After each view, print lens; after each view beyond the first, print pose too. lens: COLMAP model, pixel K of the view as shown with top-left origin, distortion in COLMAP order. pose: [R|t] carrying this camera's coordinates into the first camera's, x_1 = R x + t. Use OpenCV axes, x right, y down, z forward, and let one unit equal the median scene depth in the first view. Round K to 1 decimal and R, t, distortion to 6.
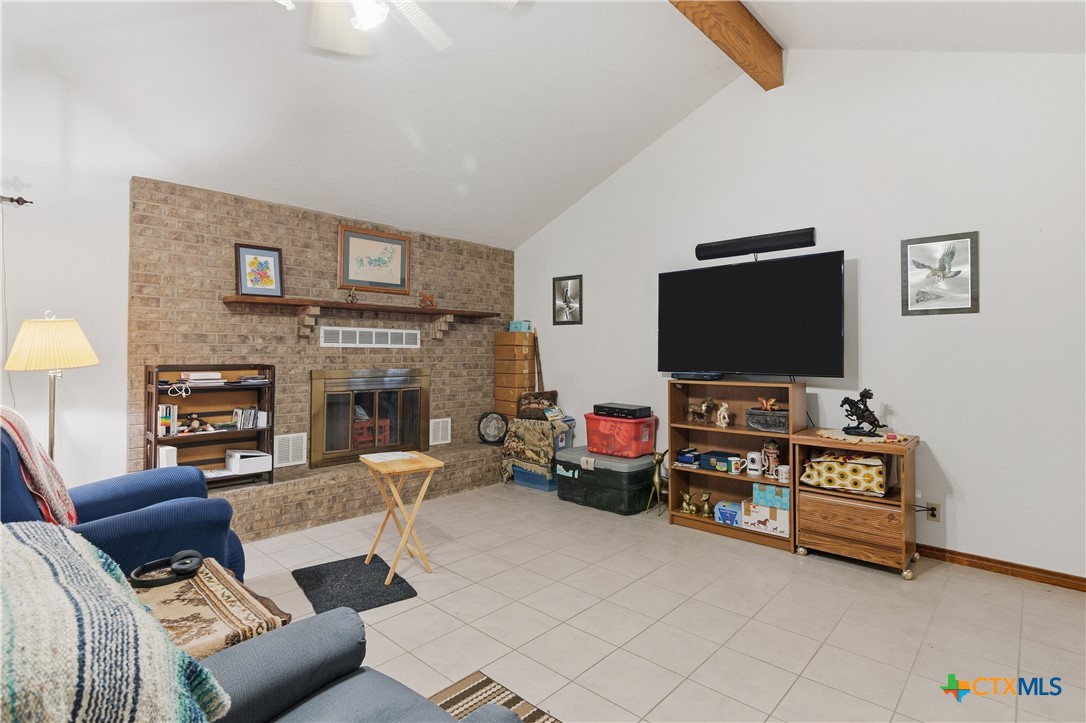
lens RADIAL K [[537.2, 0, 552.4], [0, 537.2, 344.2], [0, 0, 1]] dist [-0.008063, 0.000195]
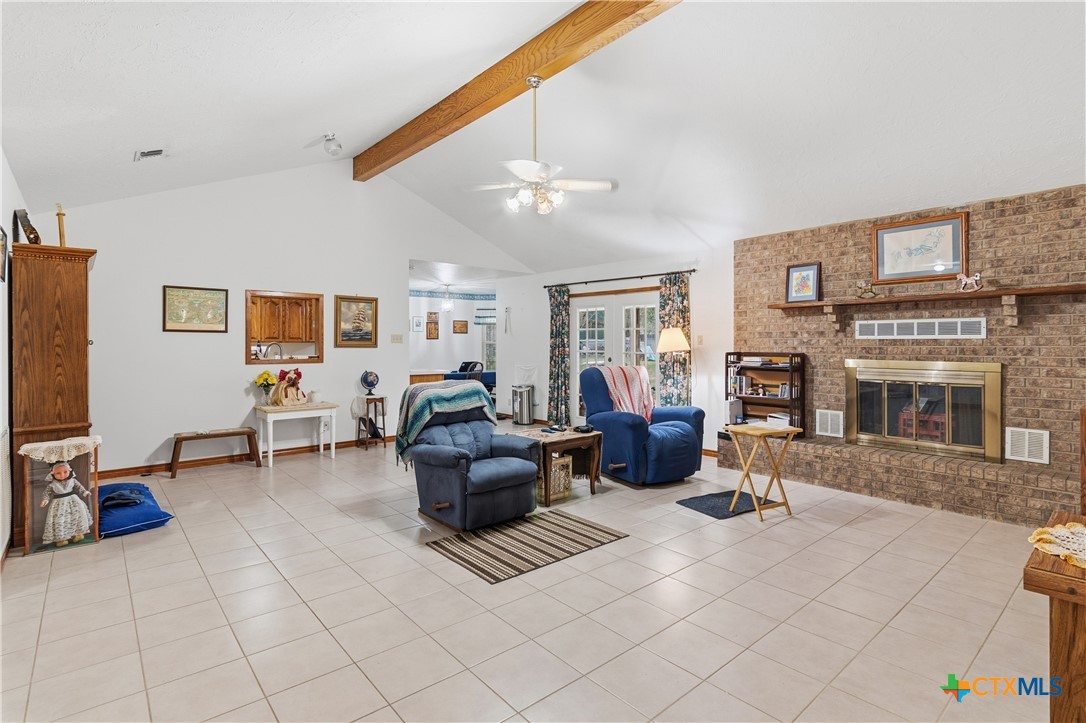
lens RADIAL K [[537.2, 0, 545.9], [0, 537.2, 342.9], [0, 0, 1]] dist [-0.008063, 0.000195]
pose [[-0.135413, -0.007997, -0.990757, 0.851754], [0.013198, 0.999864, -0.009875, 0.017007], [0.990701, -0.014413, -0.135289, 0.544369]]
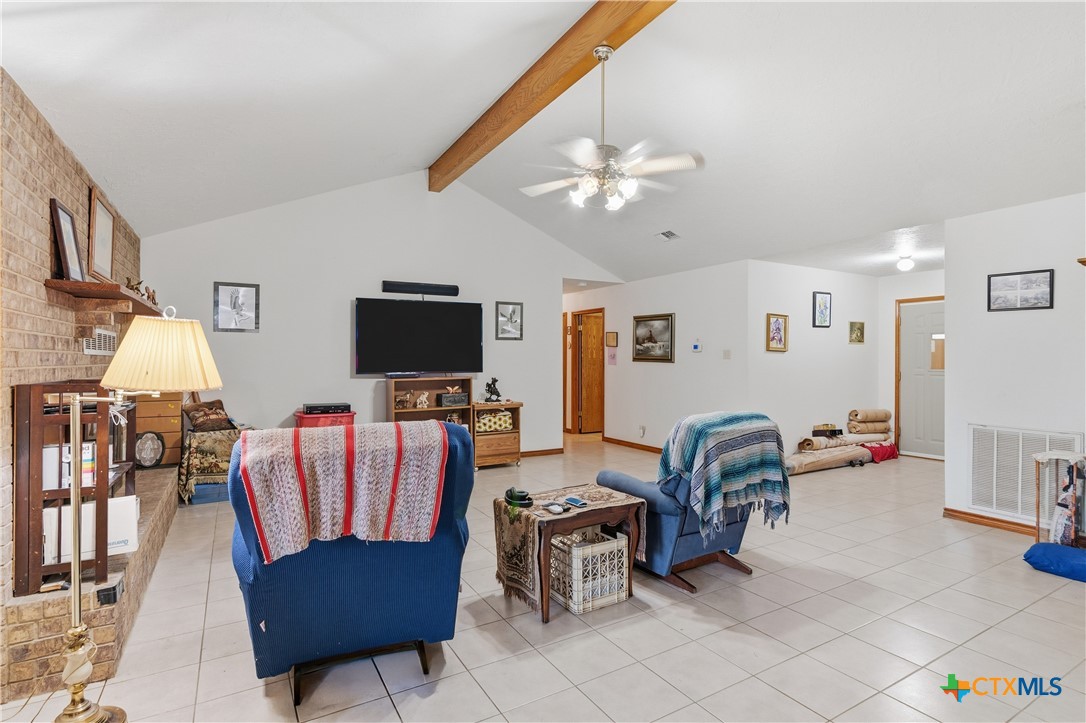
lens RADIAL K [[537.2, 0, 543.1], [0, 537.2, 355.4], [0, 0, 1]] dist [-0.008063, 0.000195]
pose [[0.295142, 0.000146, 0.955453, -1.019863], [-0.010594, 0.999939, 0.003119, -0.003537], [-0.955395, -0.011042, 0.295126, 0.220331]]
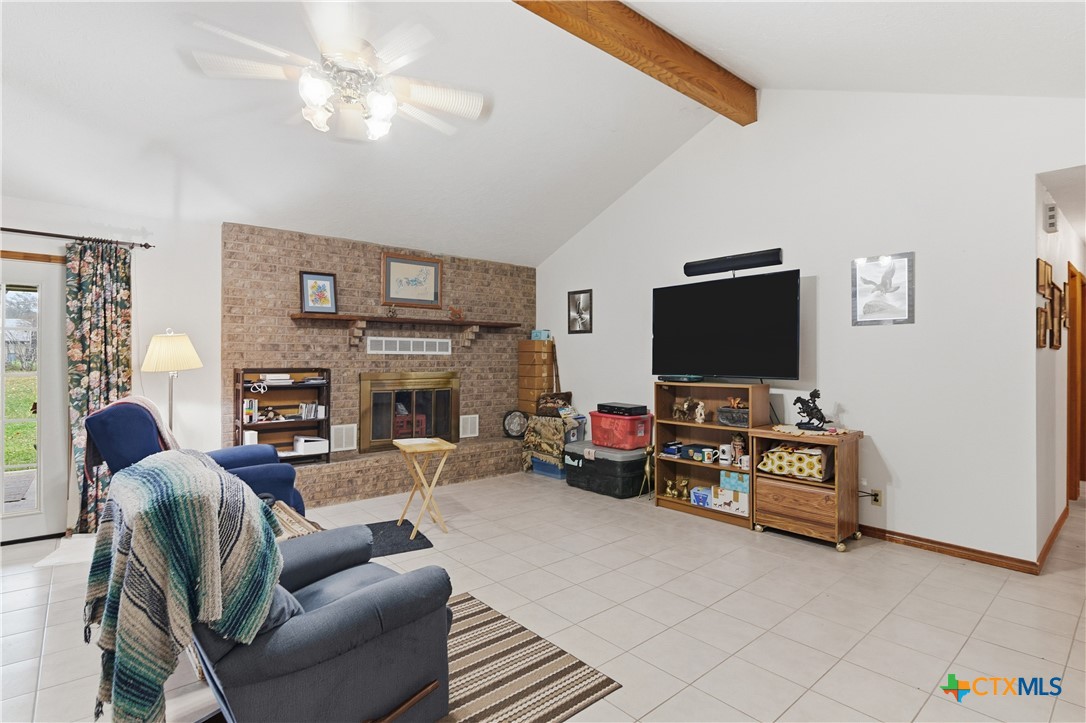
lens RADIAL K [[537.2, 0, 551.1], [0, 537.2, 355.5], [0, 0, 1]] dist [-0.008063, 0.000195]
pose [[0.994159, -0.001234, -0.107922, 0.121710], [0.002428, 0.999937, 0.010935, -0.003487], [0.107902, -0.011133, 0.994099, -0.176872]]
